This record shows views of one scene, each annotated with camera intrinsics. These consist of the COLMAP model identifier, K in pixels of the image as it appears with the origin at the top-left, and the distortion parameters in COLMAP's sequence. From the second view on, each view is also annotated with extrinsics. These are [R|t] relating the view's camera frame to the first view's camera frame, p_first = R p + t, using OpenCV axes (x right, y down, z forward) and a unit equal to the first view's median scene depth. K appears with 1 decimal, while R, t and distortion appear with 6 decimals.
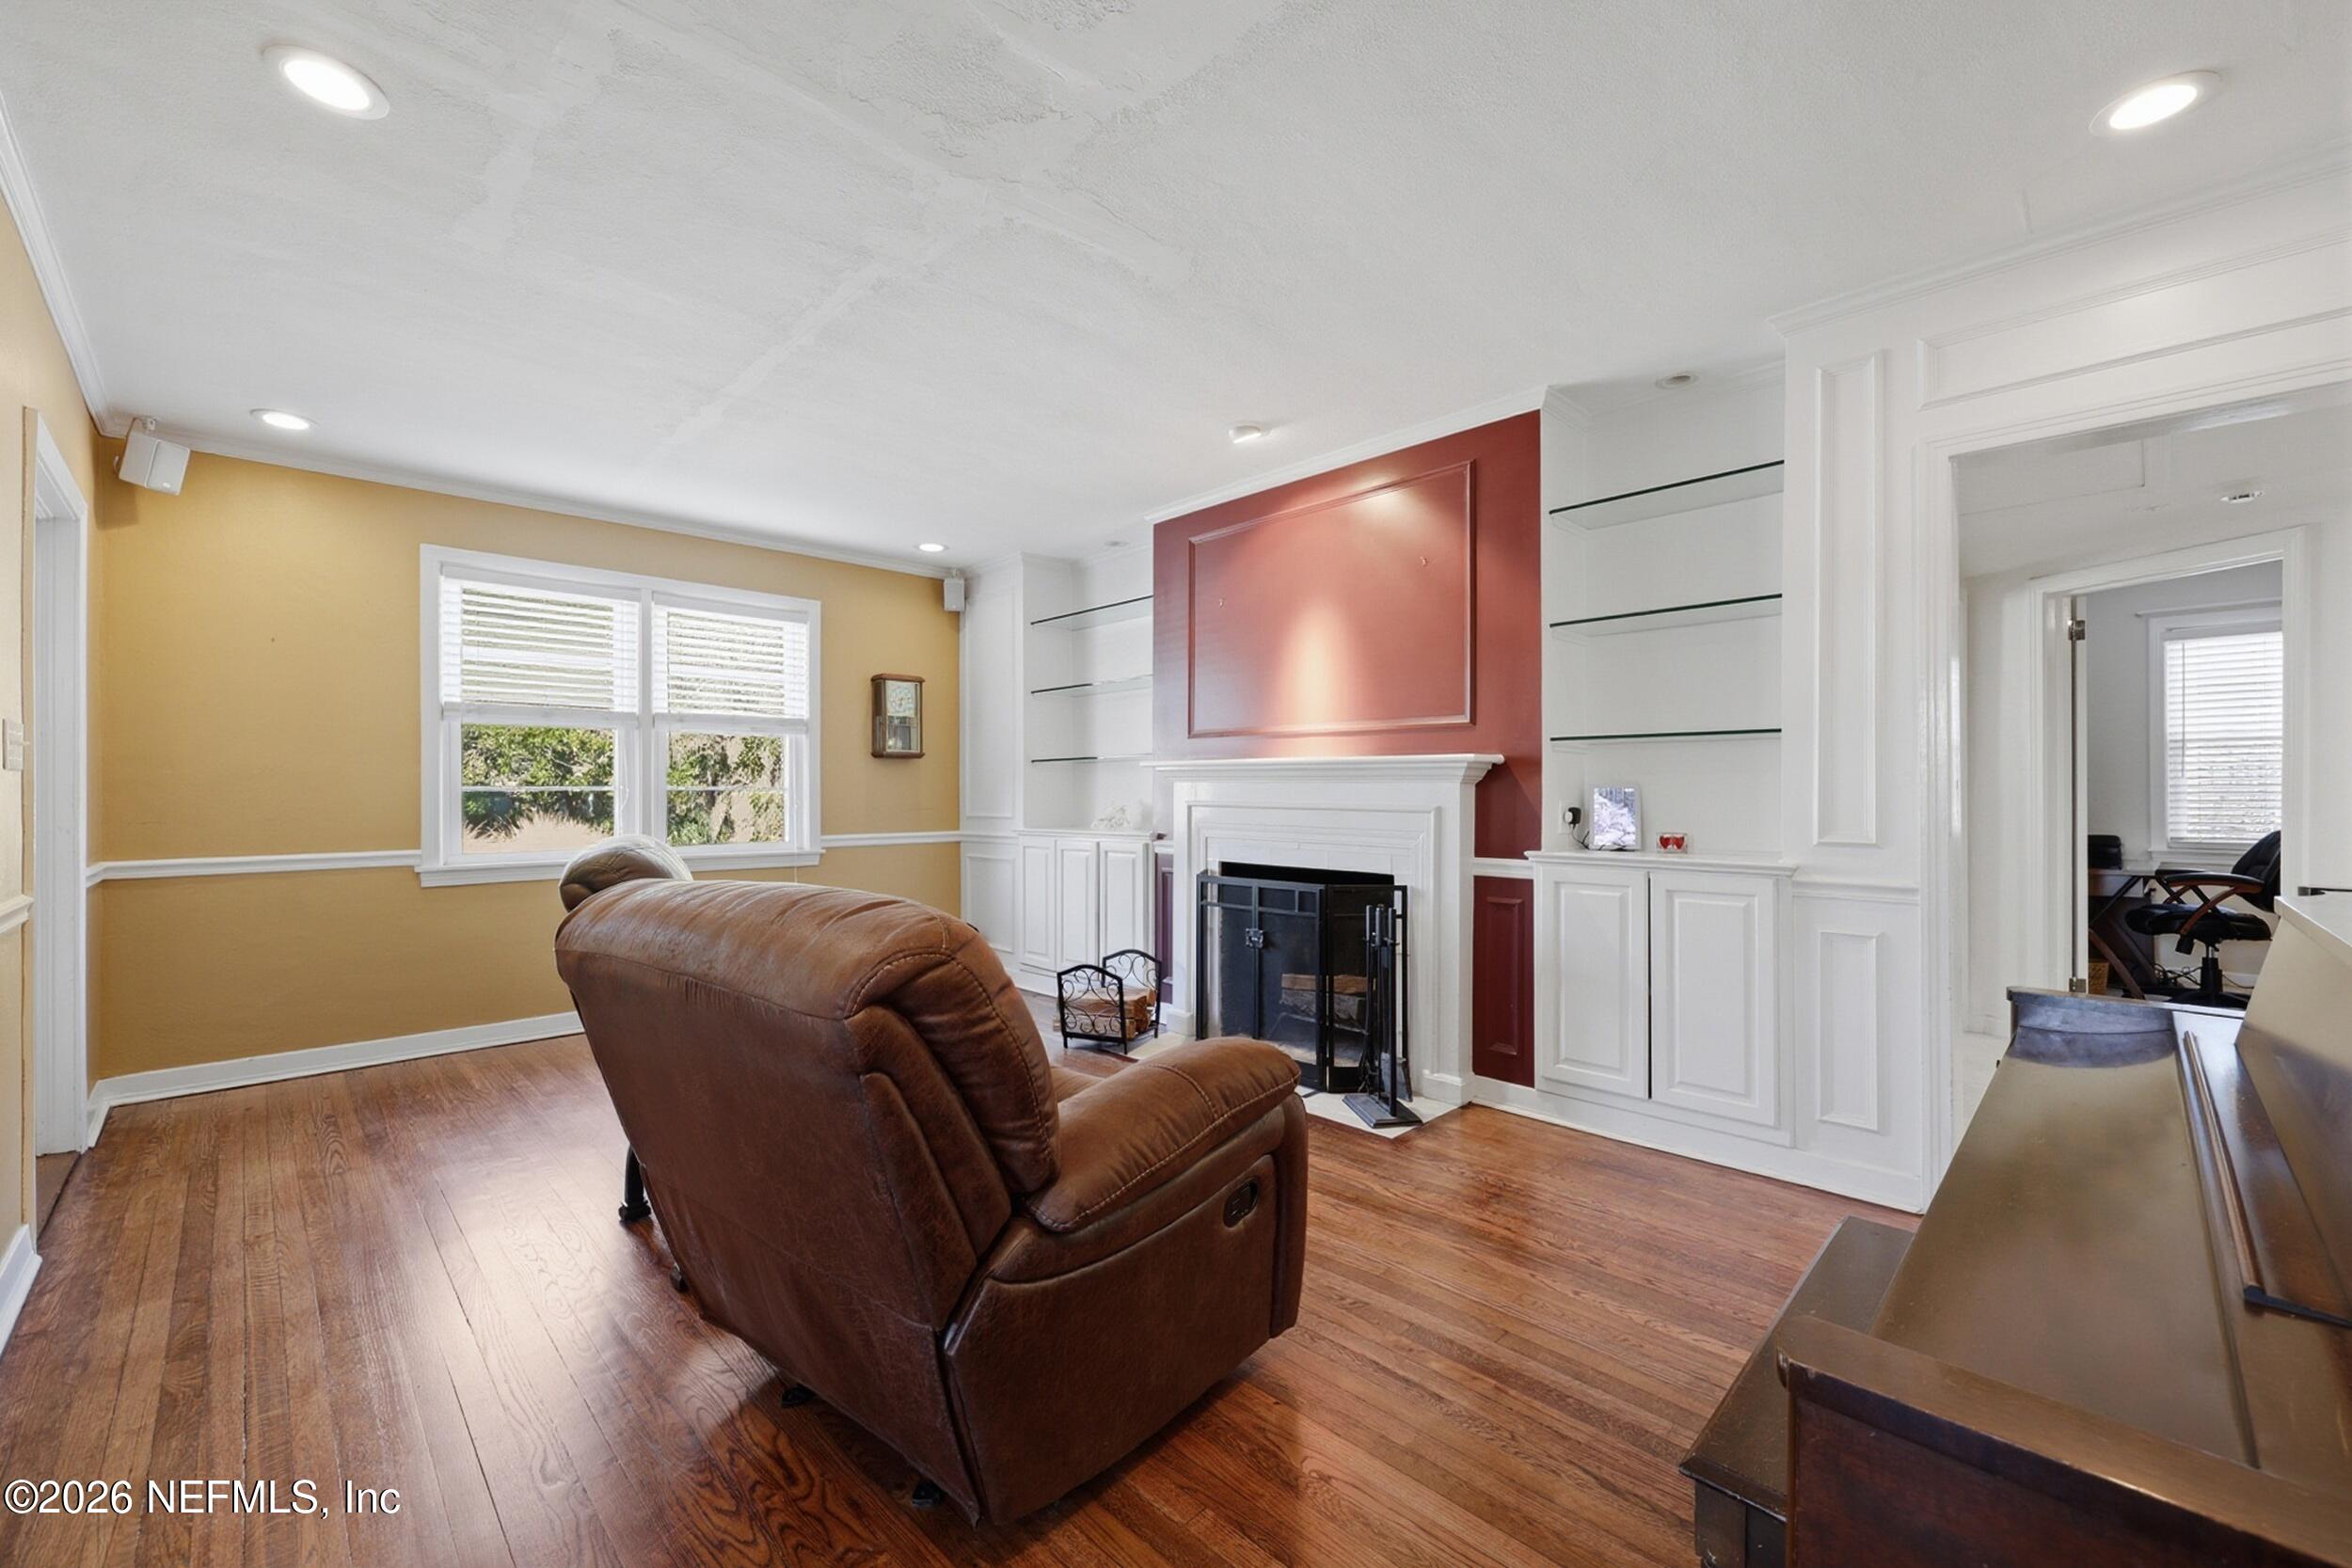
lens RADIAL K [[952.8, 0, 1175.0], [0, 952.8, 782.6], [0, 0, 1]] dist [0.004869, 0.000304]
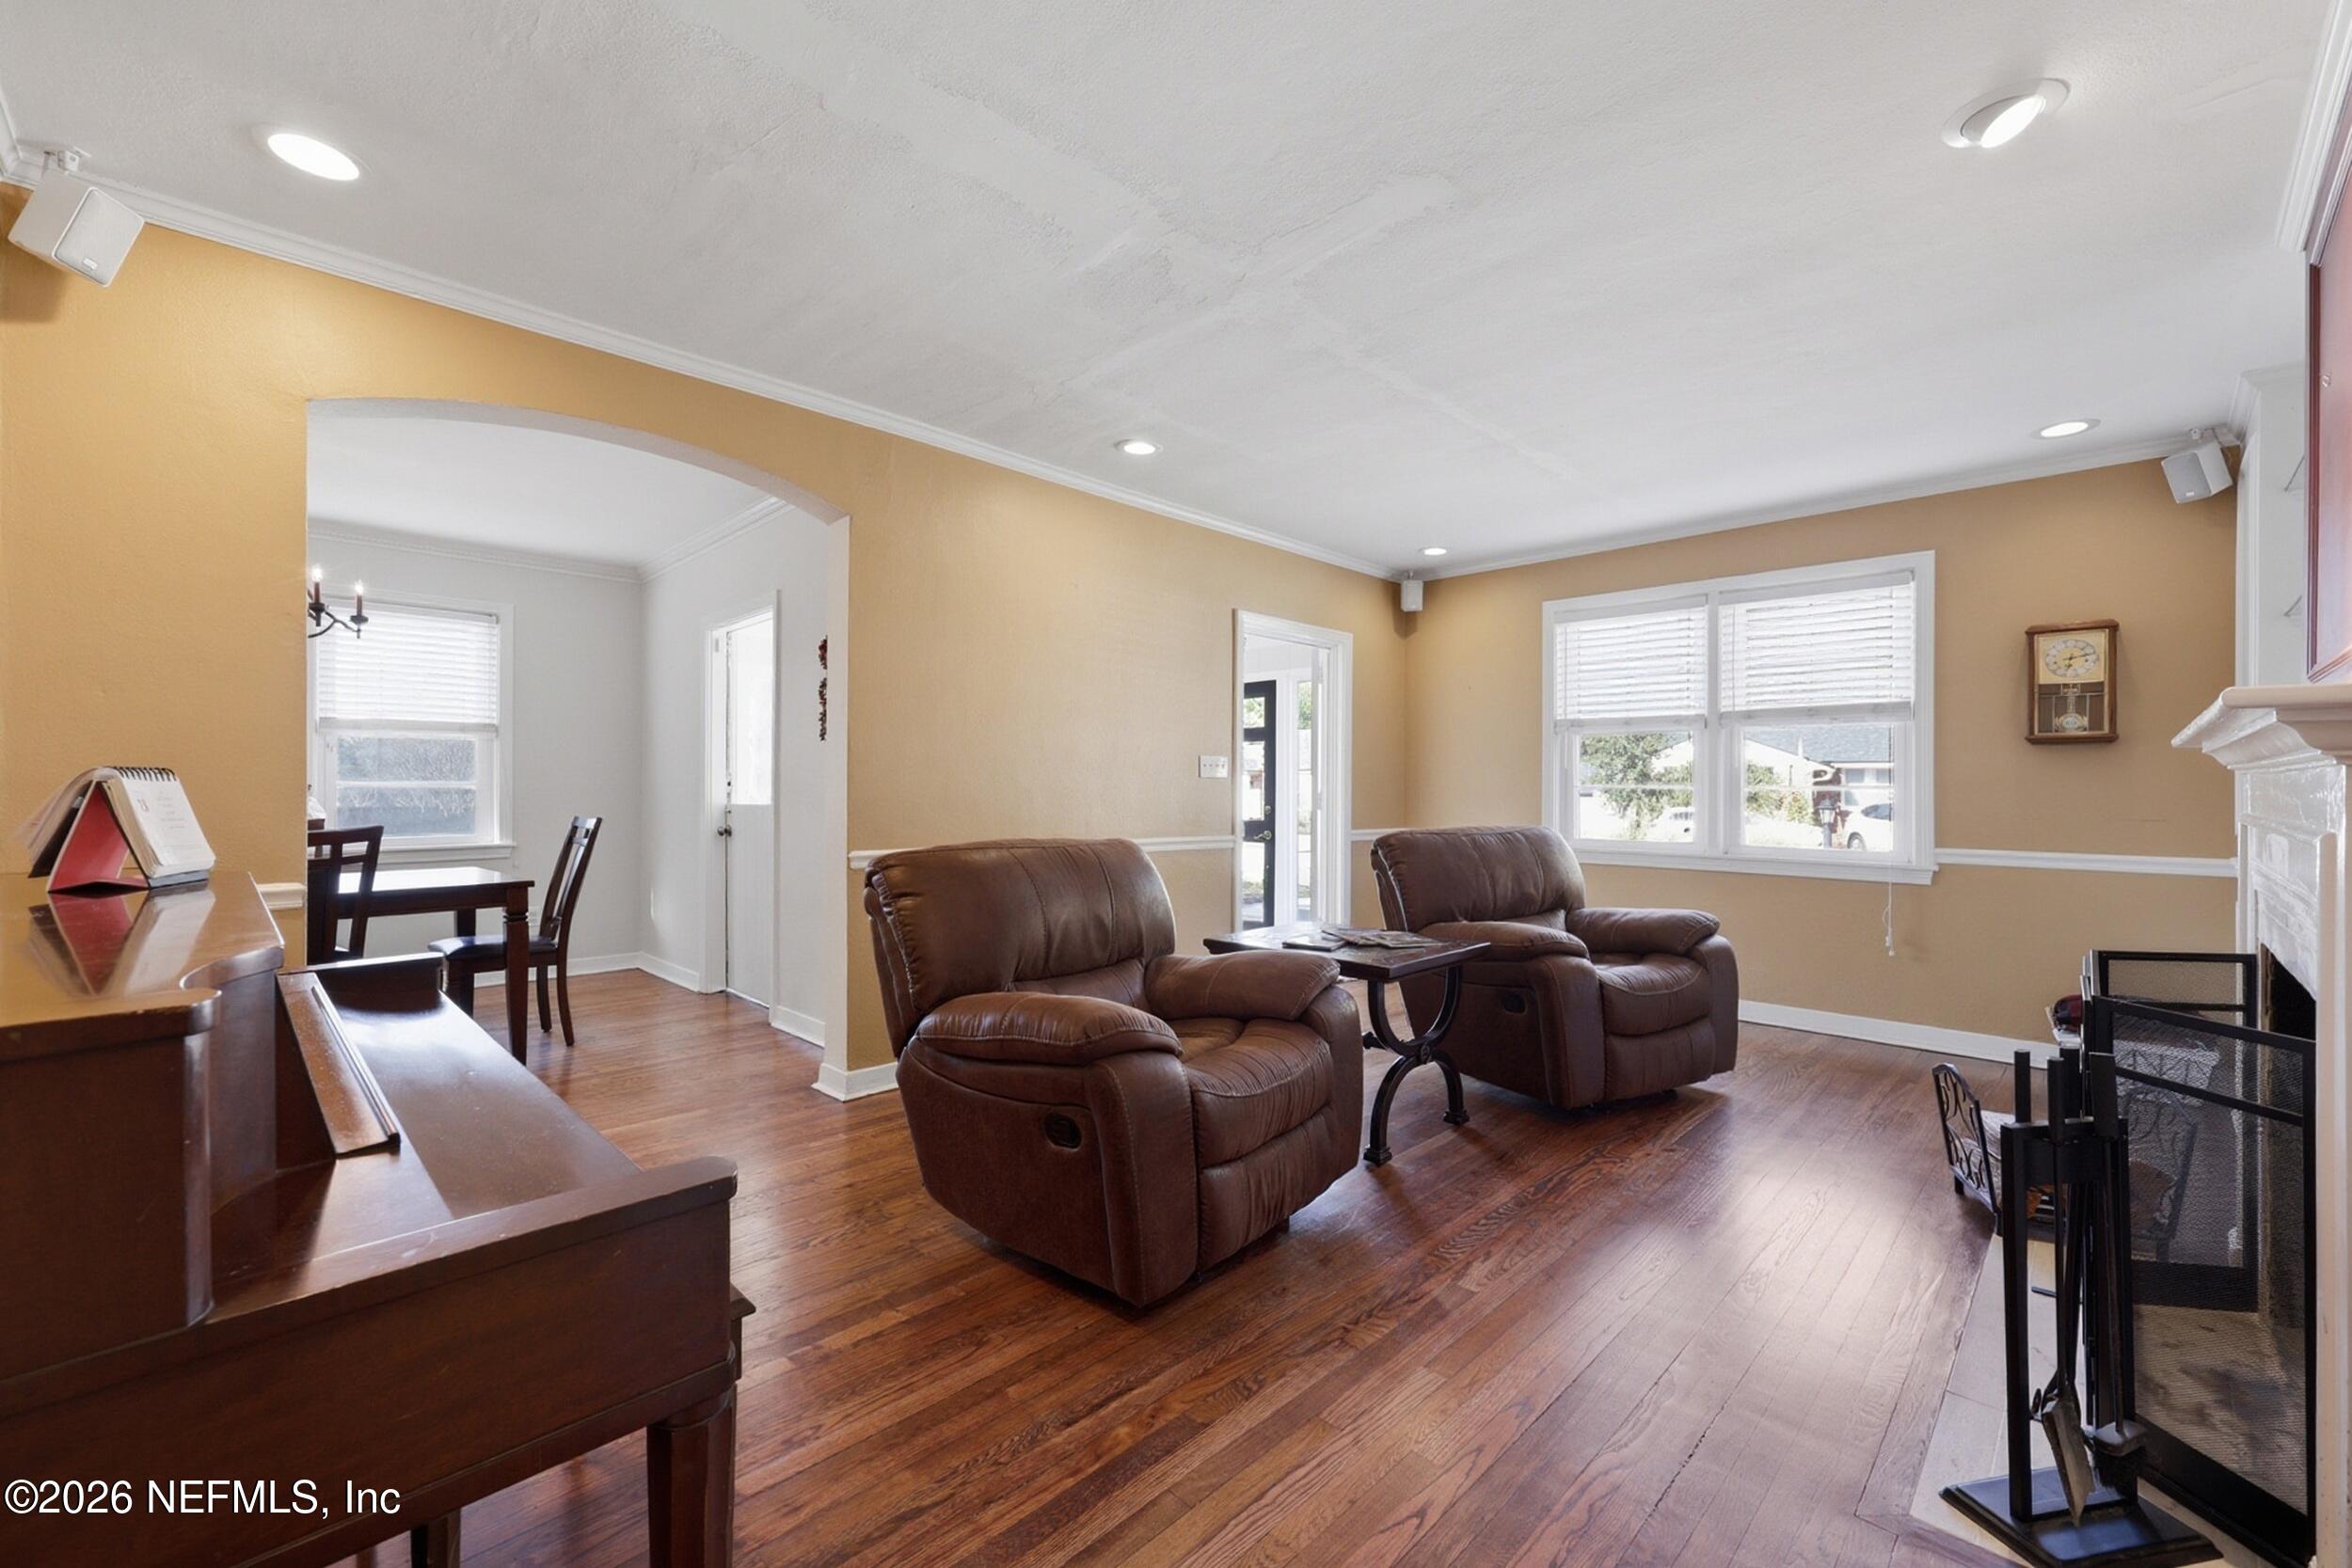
lens RADIAL K [[952.8, 0, 1175.7], [0, 952.8, 785.0], [0, 0, 1]] dist [0.004869, 0.000304]
pose [[0.001003, 0.002165, -0.999997, 0.419919], [0.003289, 0.999992, 0.002168, -0.000169], [0.999994, -0.003291, 0.000995, 0.376713]]
